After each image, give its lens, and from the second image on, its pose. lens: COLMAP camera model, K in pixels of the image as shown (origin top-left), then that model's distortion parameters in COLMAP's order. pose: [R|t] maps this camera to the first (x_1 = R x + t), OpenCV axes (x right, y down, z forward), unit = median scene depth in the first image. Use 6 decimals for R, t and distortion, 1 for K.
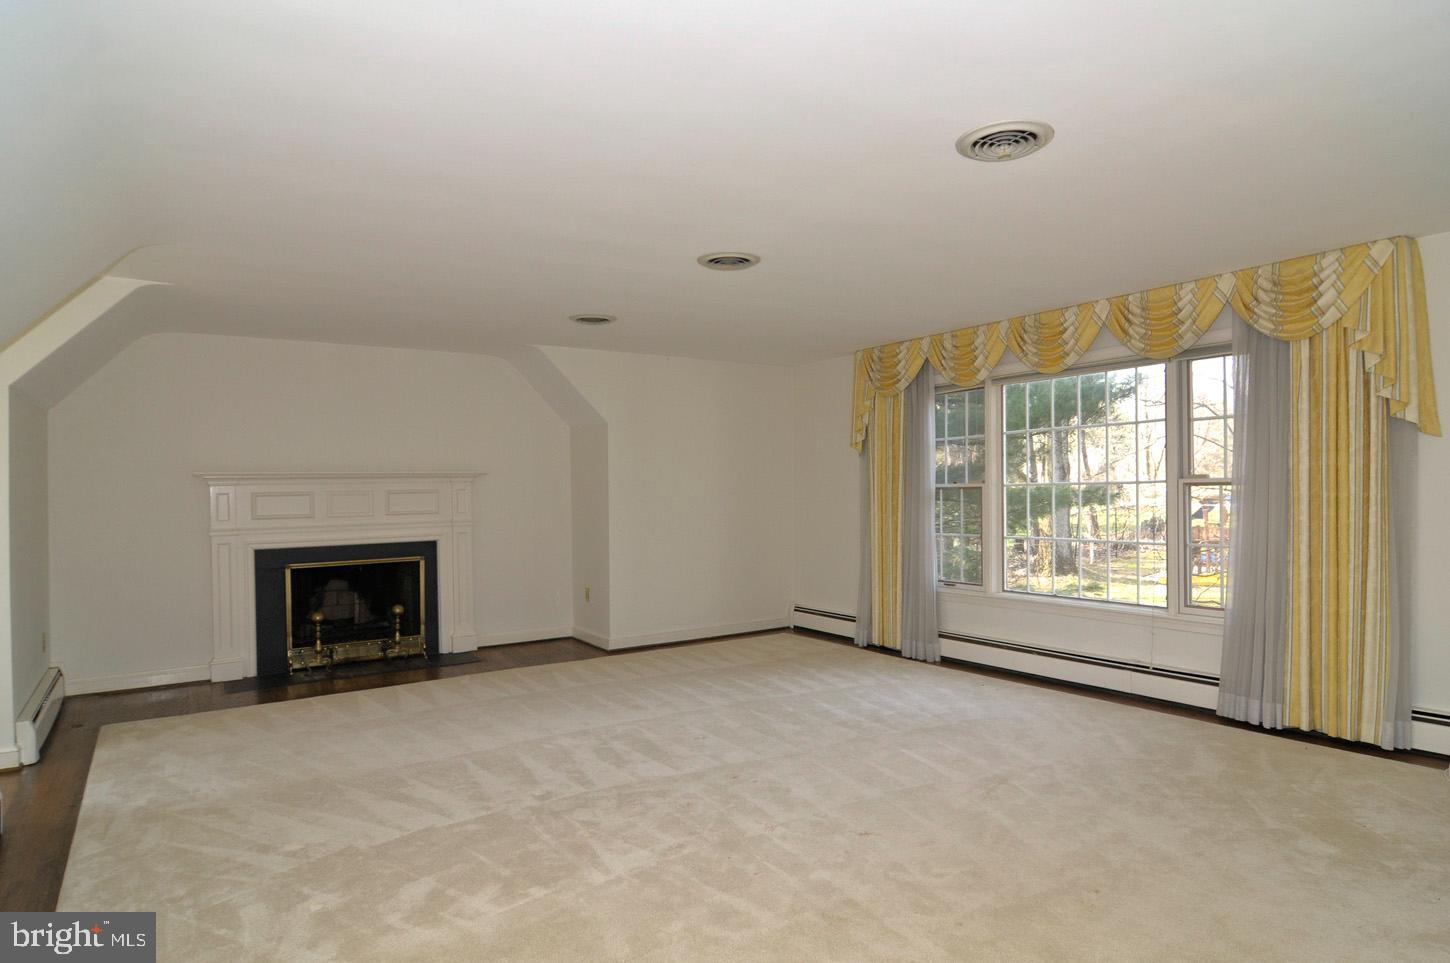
lens RADIAL K [[895.2, 0, 726.3], [0, 895.2, 498.2], [0, 0, 1]] dist [-0.018617, 0.000659]
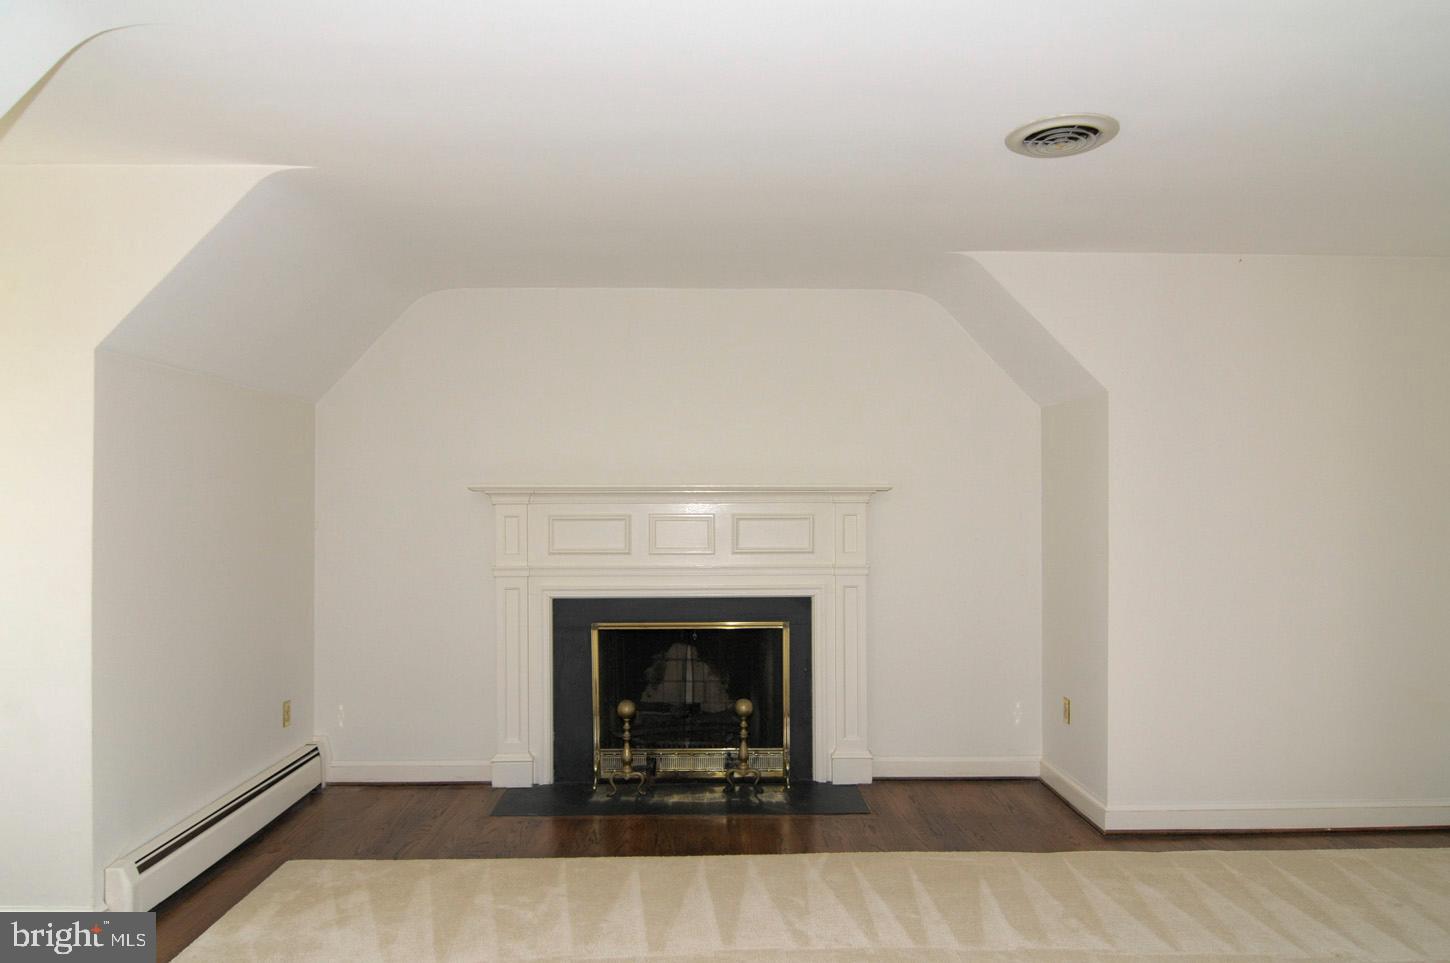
lens RADIAL K [[963.0, 0, 720.5], [0, 963.0, 500.6], [0, 0, 1]] dist [-0.004623, 0.001038]
pose [[0.859145, 0.010088, -0.511633, -0.041219], [-0.018151, 0.999777, -0.010766, -0.011463], [0.511410, 0.018536, 0.859137, 0.424796]]
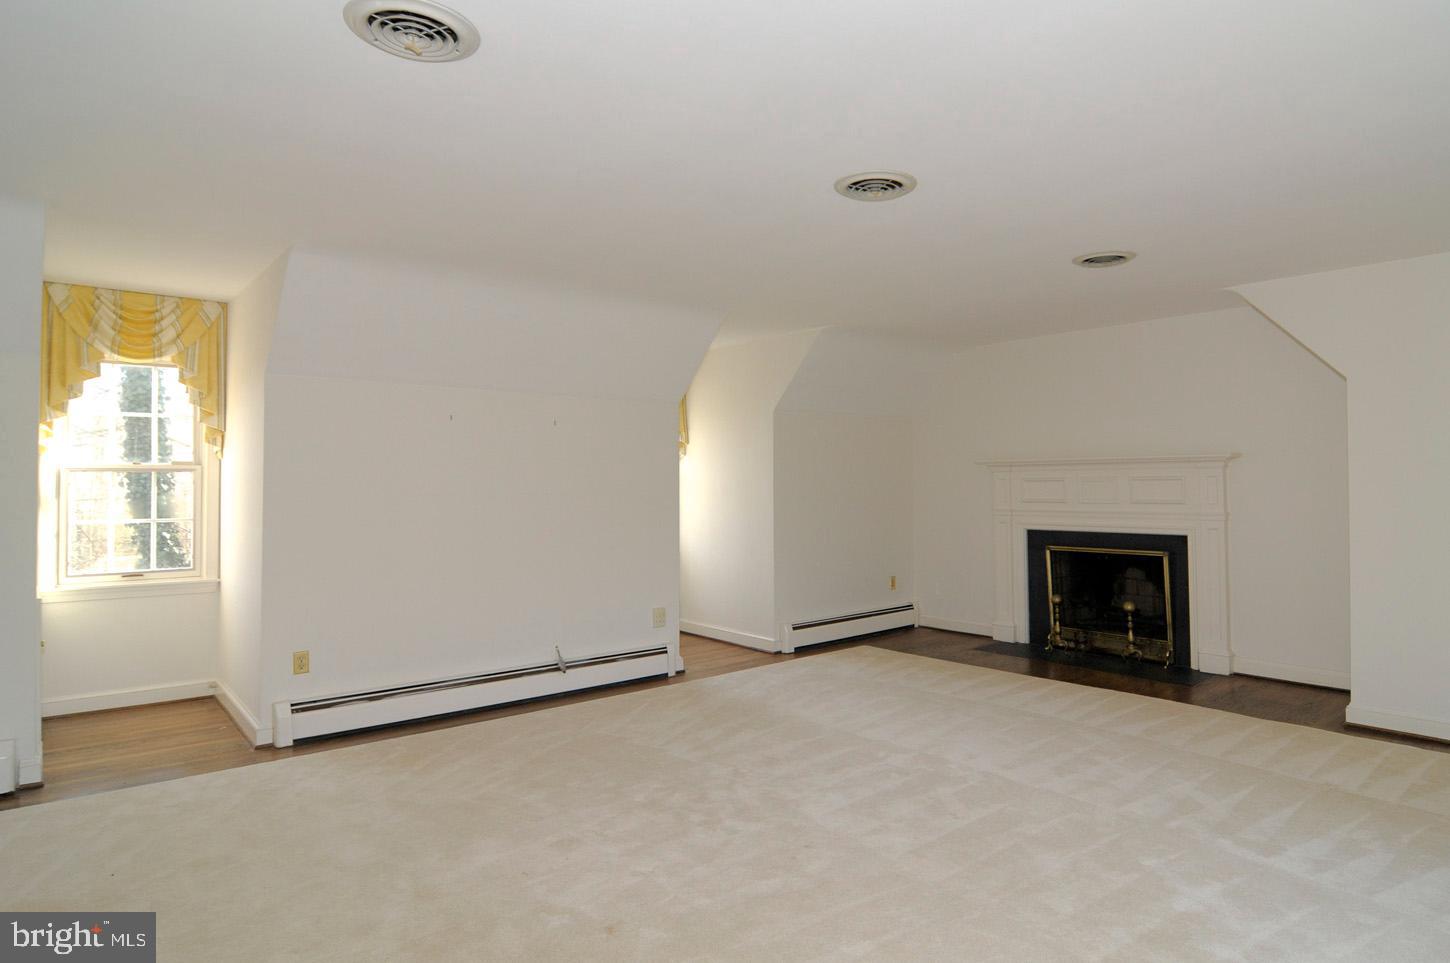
lens RADIAL K [[801.7, 0, 723.1], [0, 801.7, 476.9], [0, 0, 1]] dist [-0.025955, -0.001403]
pose [[0.120448, 0.006547, -0.992698, 0.407495], [-0.011897, 0.999916, 0.005151, -0.008172], [0.992648, 0.011189, 0.120516, 0.498481]]
